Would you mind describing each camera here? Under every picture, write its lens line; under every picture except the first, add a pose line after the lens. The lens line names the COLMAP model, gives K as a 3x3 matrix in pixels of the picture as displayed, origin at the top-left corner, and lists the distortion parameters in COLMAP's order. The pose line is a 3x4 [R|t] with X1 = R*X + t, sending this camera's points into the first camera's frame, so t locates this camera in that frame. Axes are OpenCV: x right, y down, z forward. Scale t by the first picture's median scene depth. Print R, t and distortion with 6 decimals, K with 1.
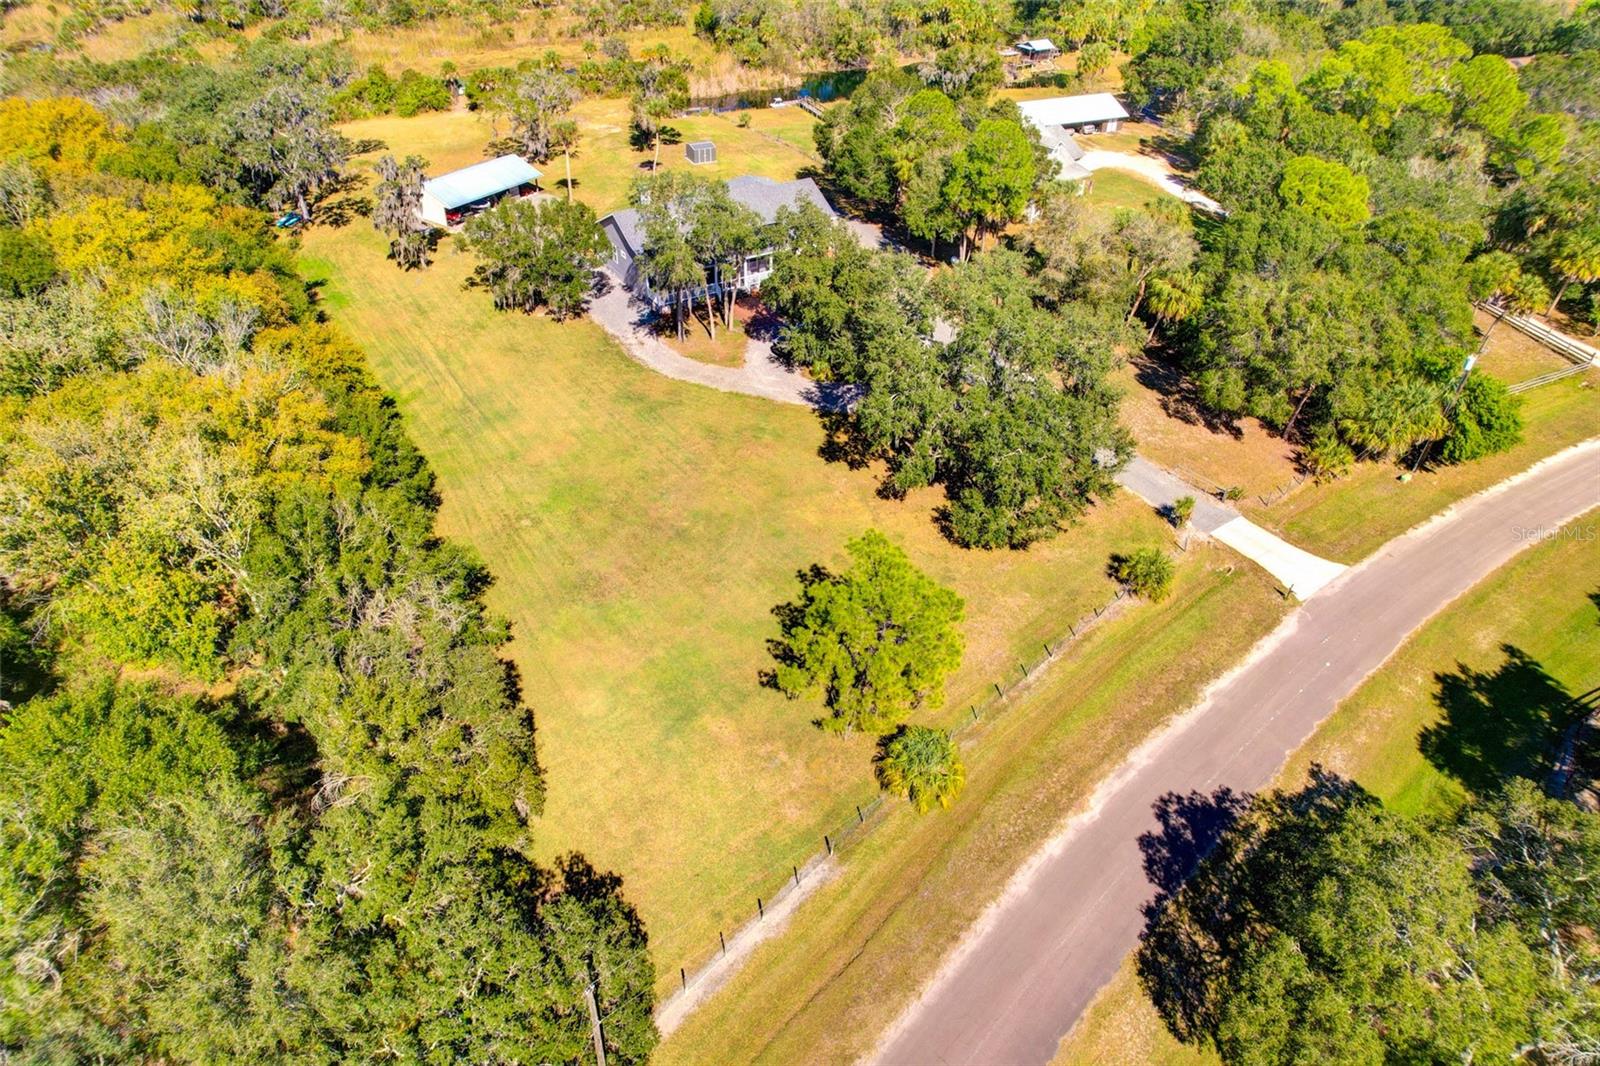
lens RADIAL K [[1023.8, 0, 793.3], [0, 1023.8, 537.8], [0, 0, 1]] dist [-0.083841, 0.078115]
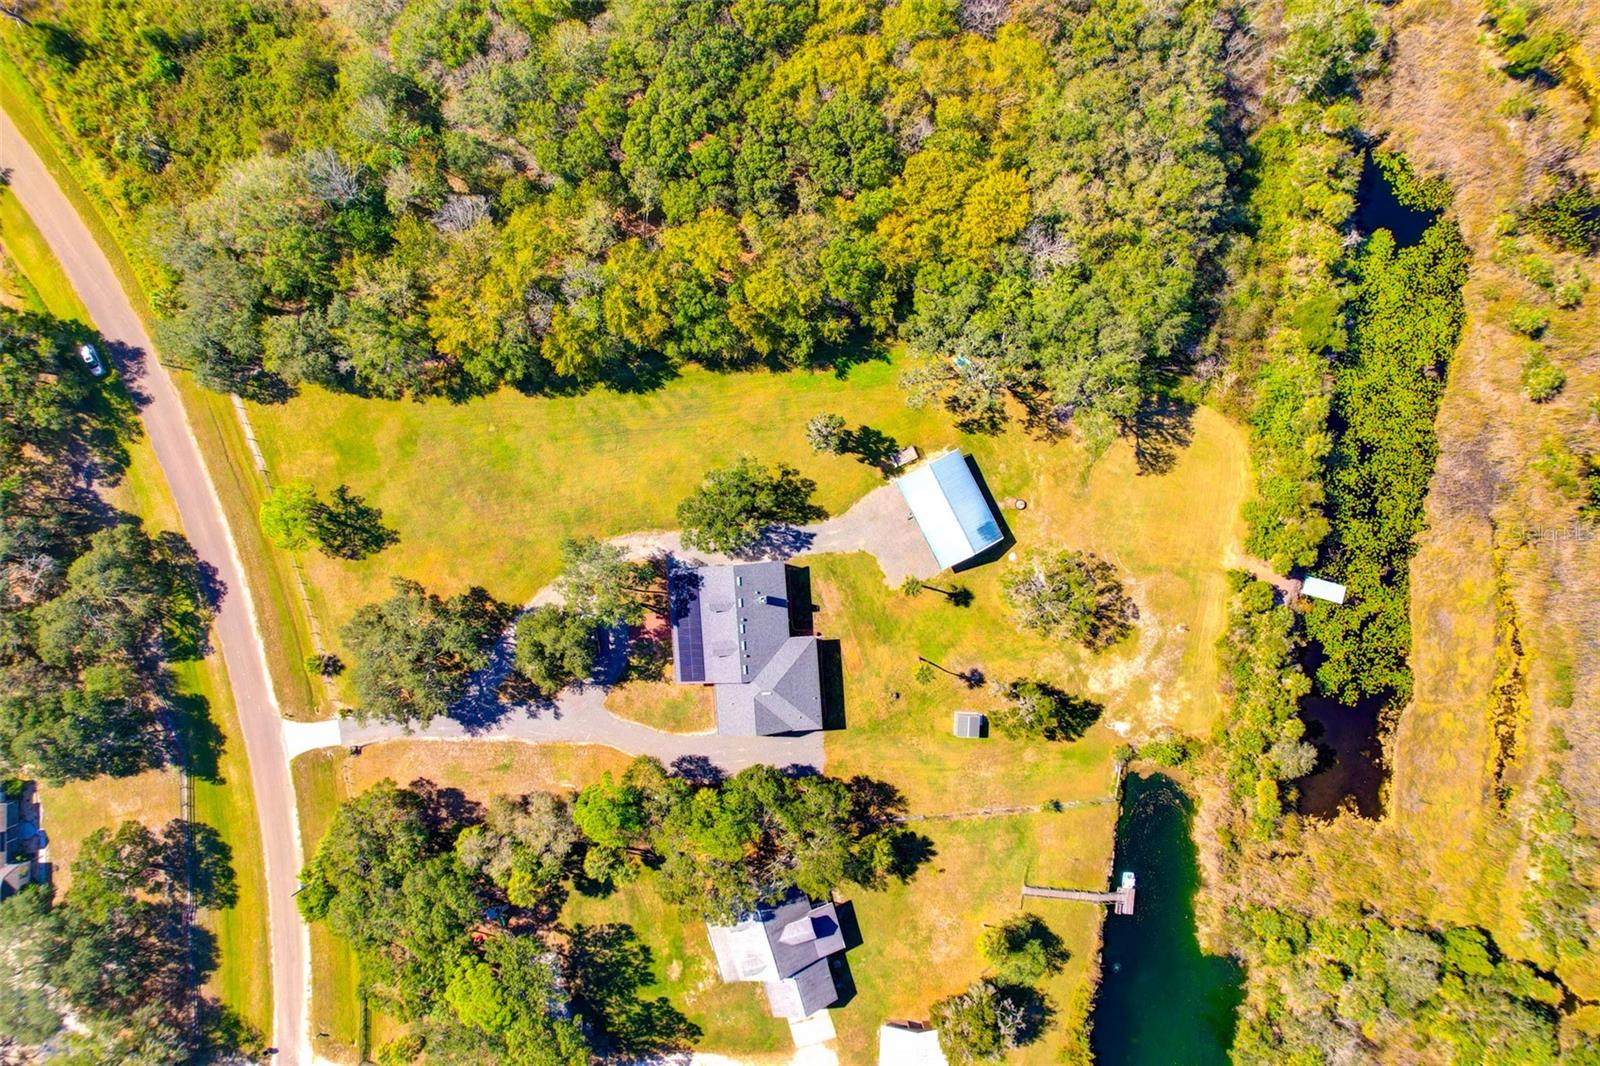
lens RADIAL K [[1023.1, 0, 794.3], [0, 1023.1, 539.3], [0, 0, 1]] dist [-0.083151, 0.076132]
pose [[-0.464366, 0.884488, 0.045222, -0.456028], [-0.540495, -0.323476, 0.776678, -2.044902], [0.701590, 0.336221, 0.628273, 0.247405]]
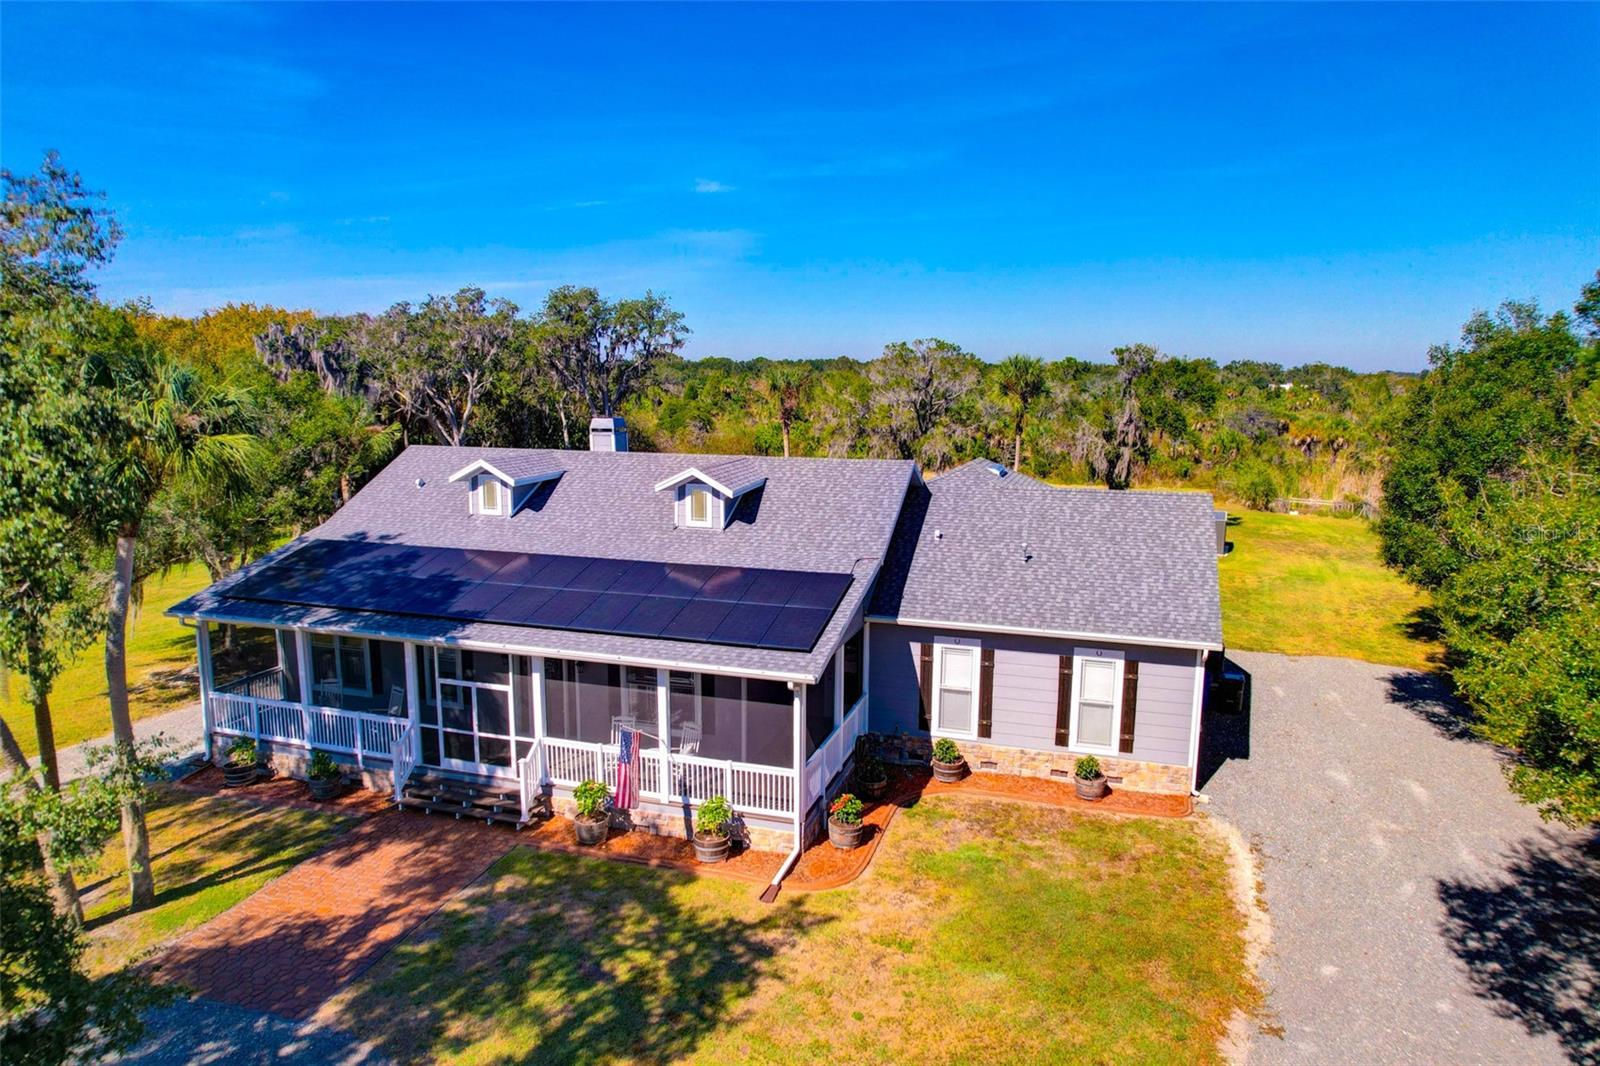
lens RADIAL K [[1023.8, 0, 793.3], [0, 1023.8, 537.8], [0, 0, 1]] dist [-0.083841, 0.078115]
pose [[0.647514, 0.148636, -0.747417, 0.190703], [-0.486401, 0.835633, -0.255208, -0.394517], [0.586634, 0.528796, 0.613381, 1.265187]]
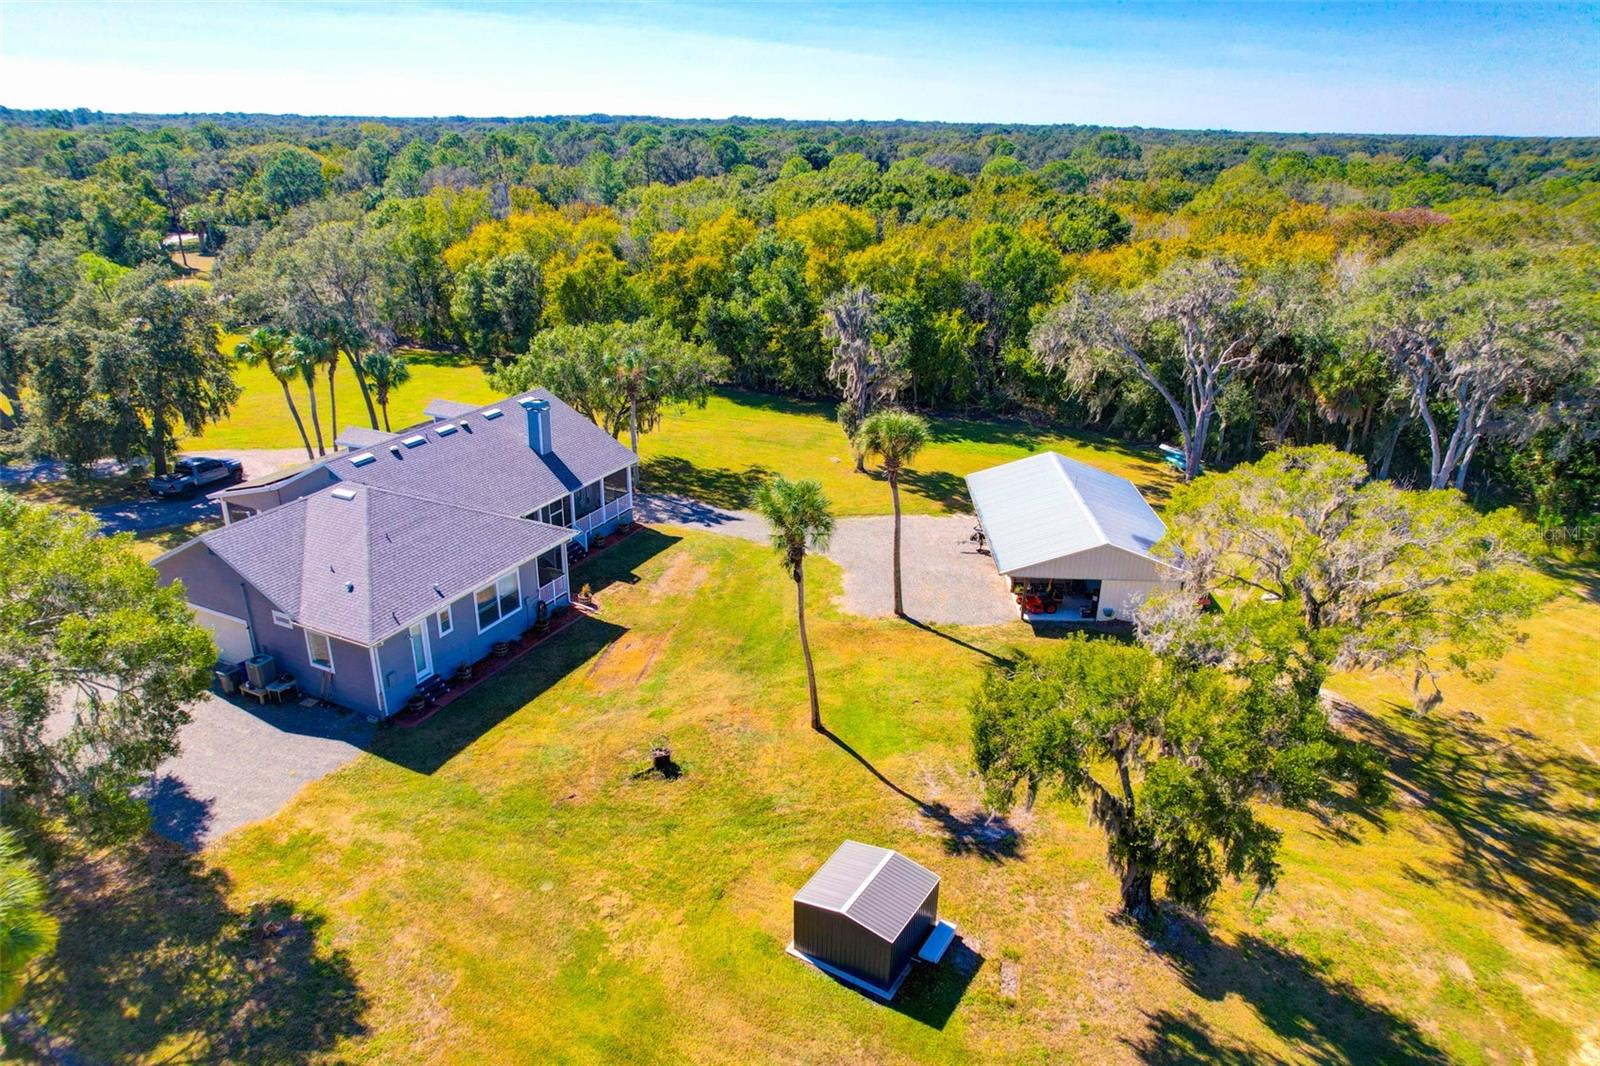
lens RADIAL K [[1023.8, 0, 793.3], [0, 1023.8, 537.8], [0, 0, 1]] dist [-0.083841, 0.078115]
pose [[-0.843719, 0.214109, -0.492236, 0.005137], [-0.329495, 0.517344, 0.789803, -1.146535], [0.423759, 0.828560, -0.365945, 1.934260]]
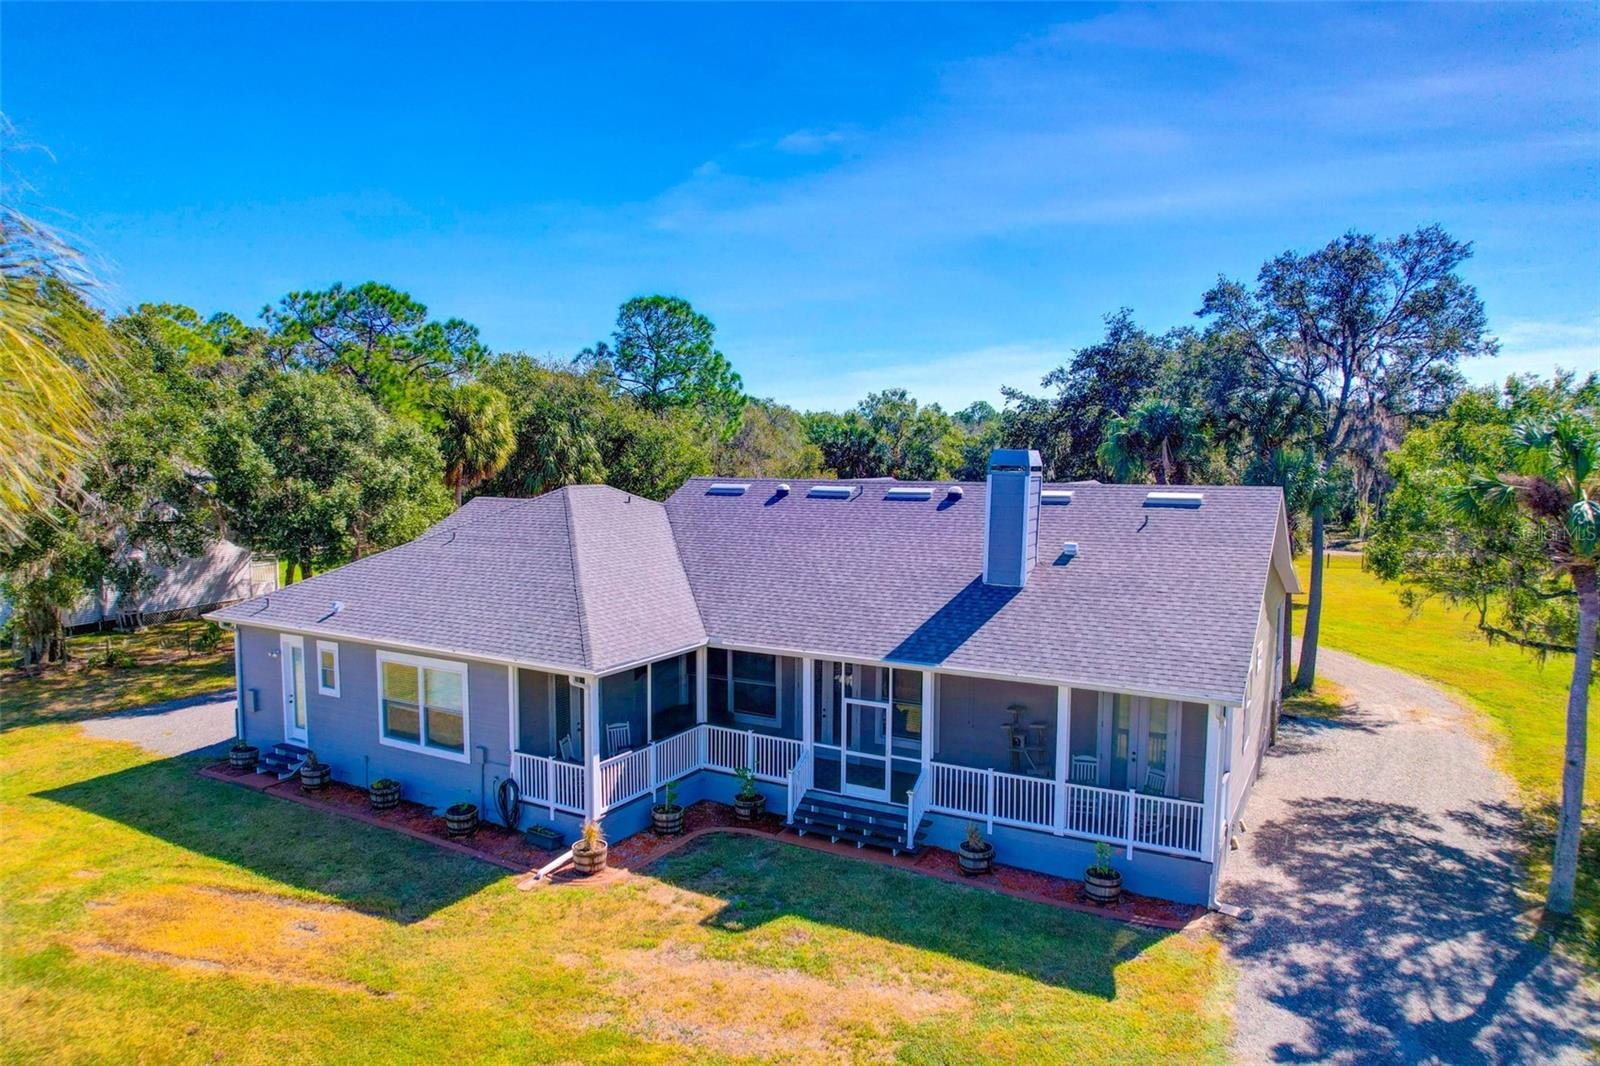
lens RADIAL K [[1023.8, 0, 793.3], [0, 1023.8, 537.8], [0, 0, 1]] dist [-0.083841, 0.078115]
pose [[-0.478819, -0.049745, 0.876503, -0.475446], [0.550180, 0.761014, 0.343745, -0.645138], [-0.684131, 0.646826, -0.337019, 1.647524]]
